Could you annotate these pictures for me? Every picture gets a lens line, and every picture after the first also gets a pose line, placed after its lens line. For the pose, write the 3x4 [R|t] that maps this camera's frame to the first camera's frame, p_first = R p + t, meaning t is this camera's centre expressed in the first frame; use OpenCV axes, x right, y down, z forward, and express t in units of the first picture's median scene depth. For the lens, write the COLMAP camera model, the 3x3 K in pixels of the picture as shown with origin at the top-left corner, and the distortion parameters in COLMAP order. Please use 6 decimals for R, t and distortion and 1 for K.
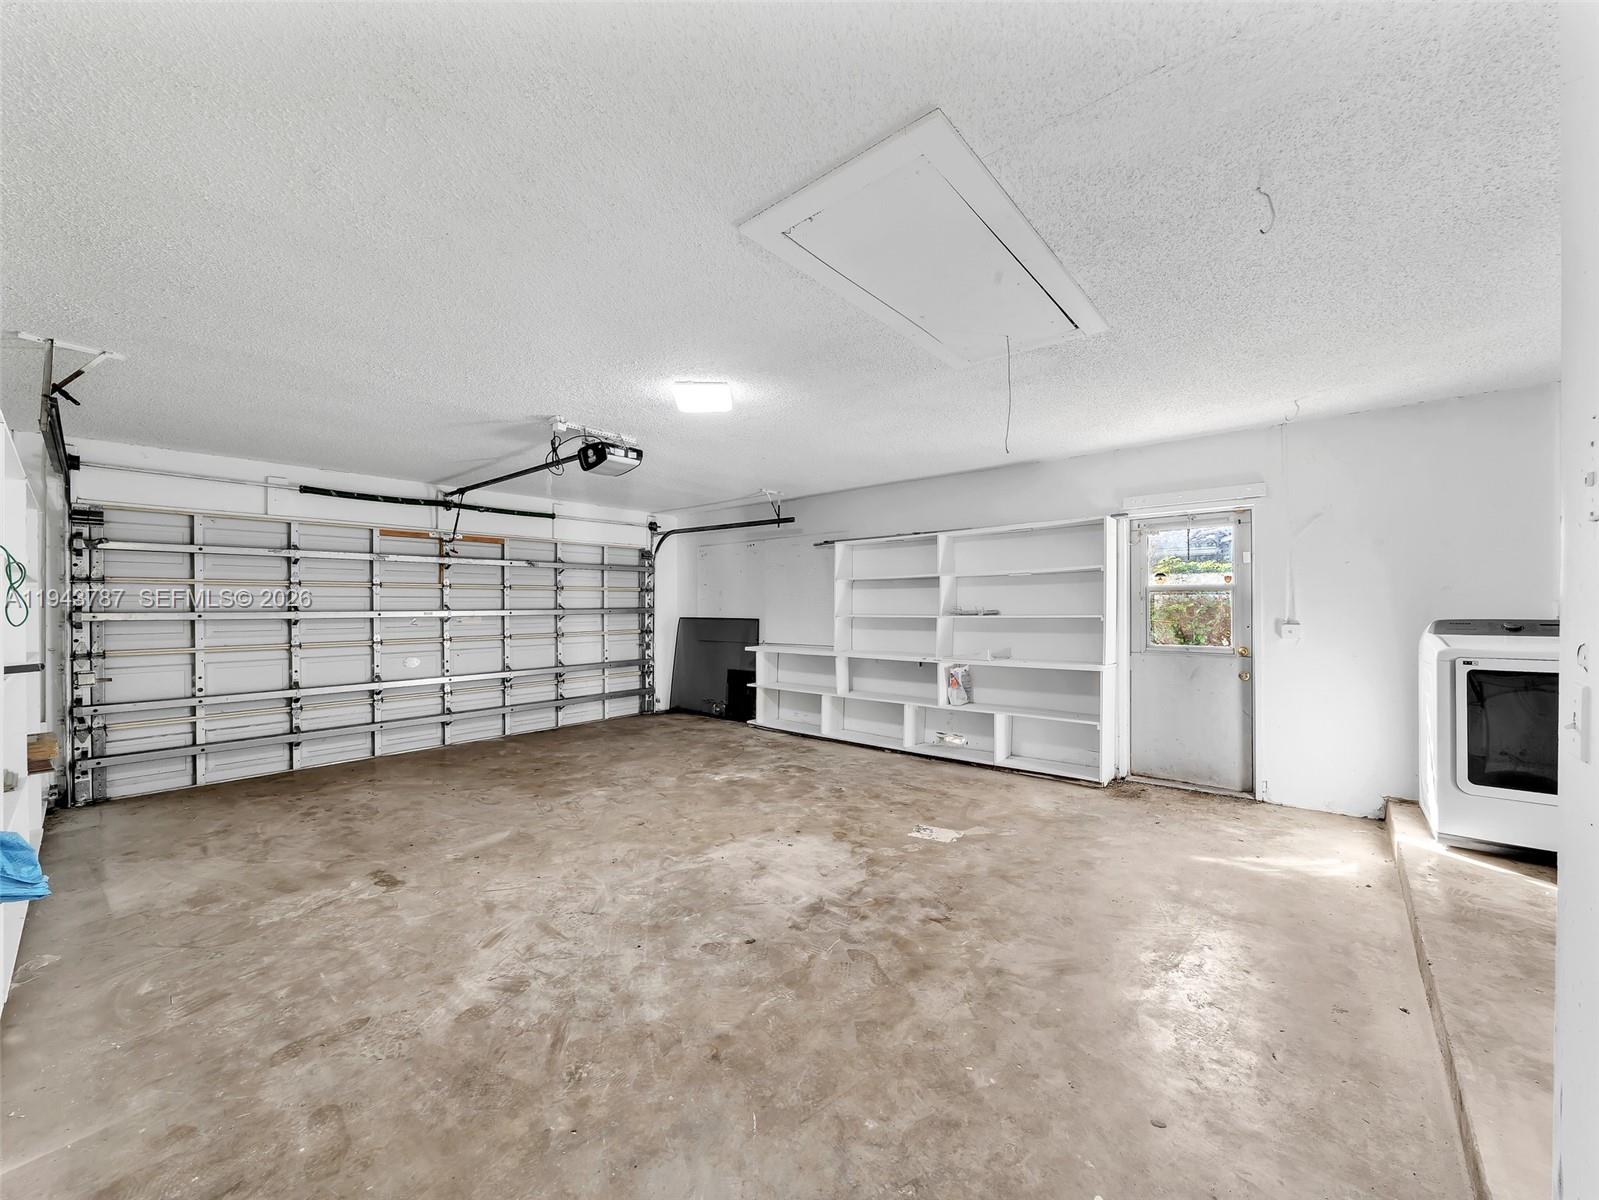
lens RADIAL K [[617.4, 0, 798.4], [0, 617.4, 605.0], [0, 0, 1]] dist [0.002224, 0.000235]
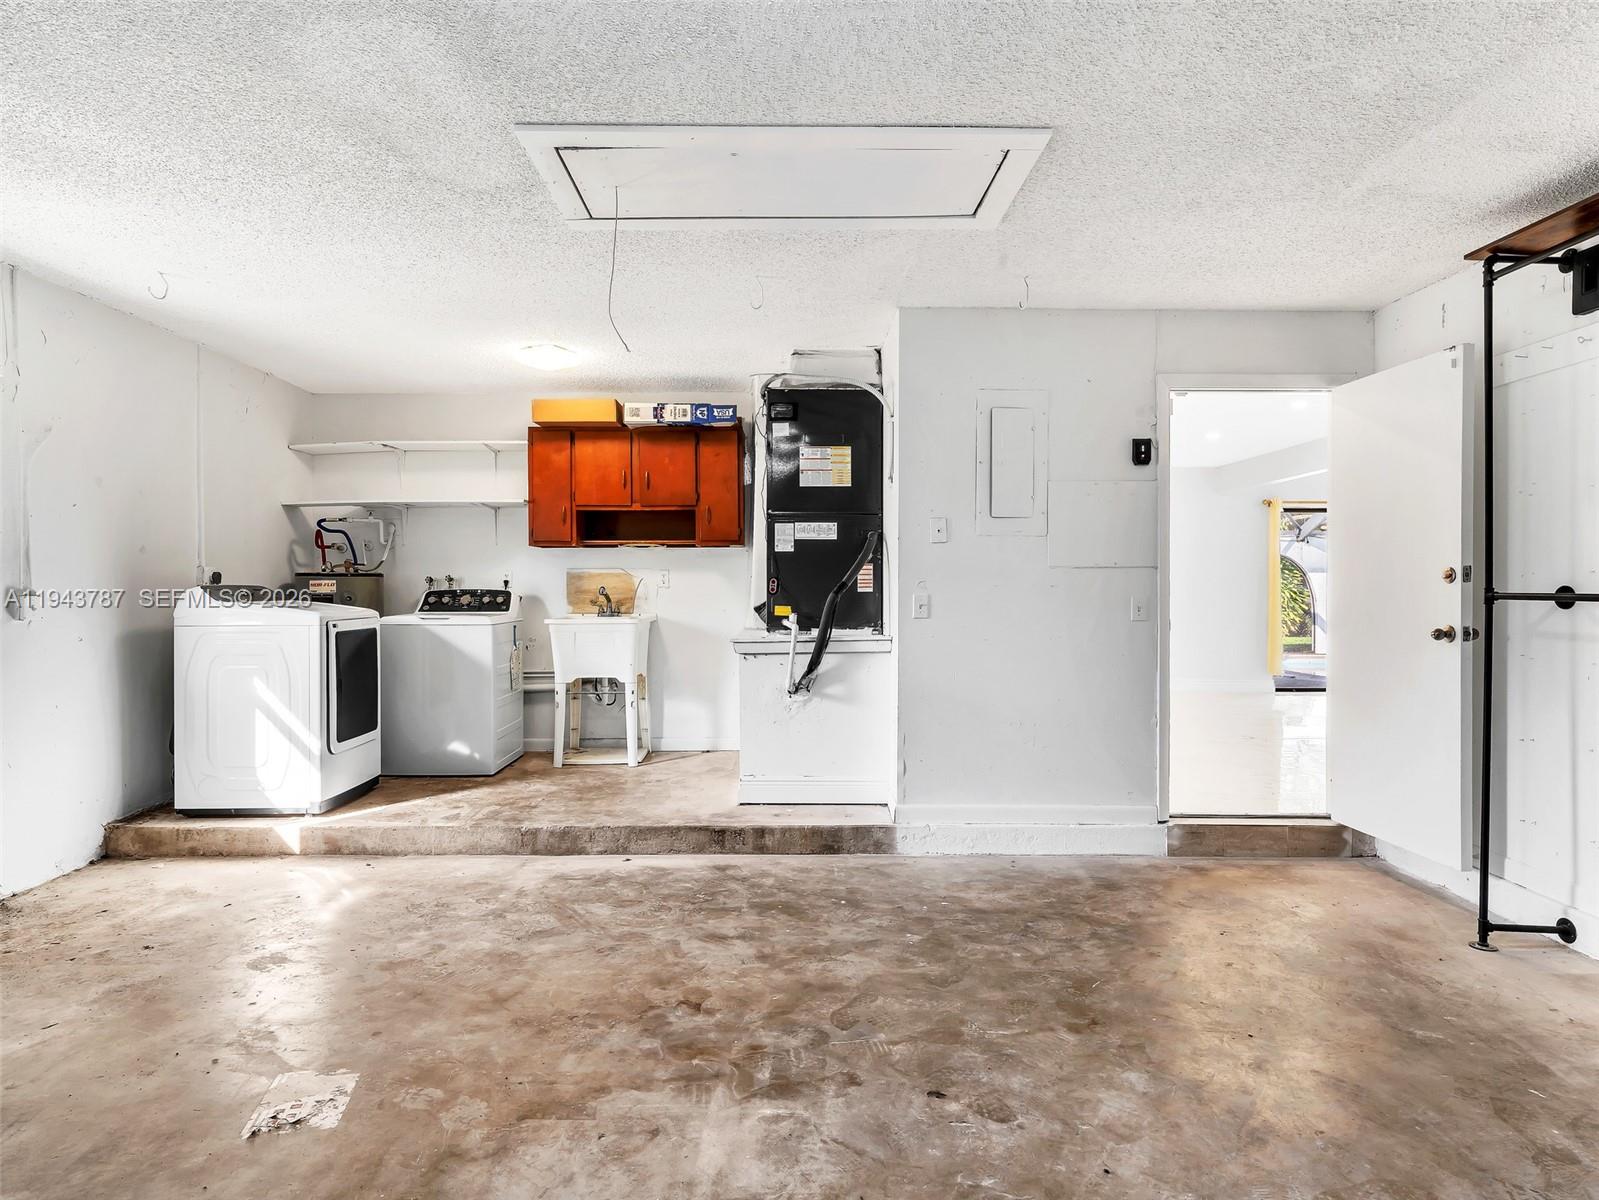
lens RADIAL K [[904.5, 0, 797.6], [0, 904.5, 597.5], [0, 0, 1]] dist [-0.000511, 0.000102]
pose [[-0.654805, -0.006367, 0.755771, -0.639705], [0.000873, 0.999957, 0.009181, 0.039189], [-0.755798, 0.006671, -0.654771, 1.625977]]
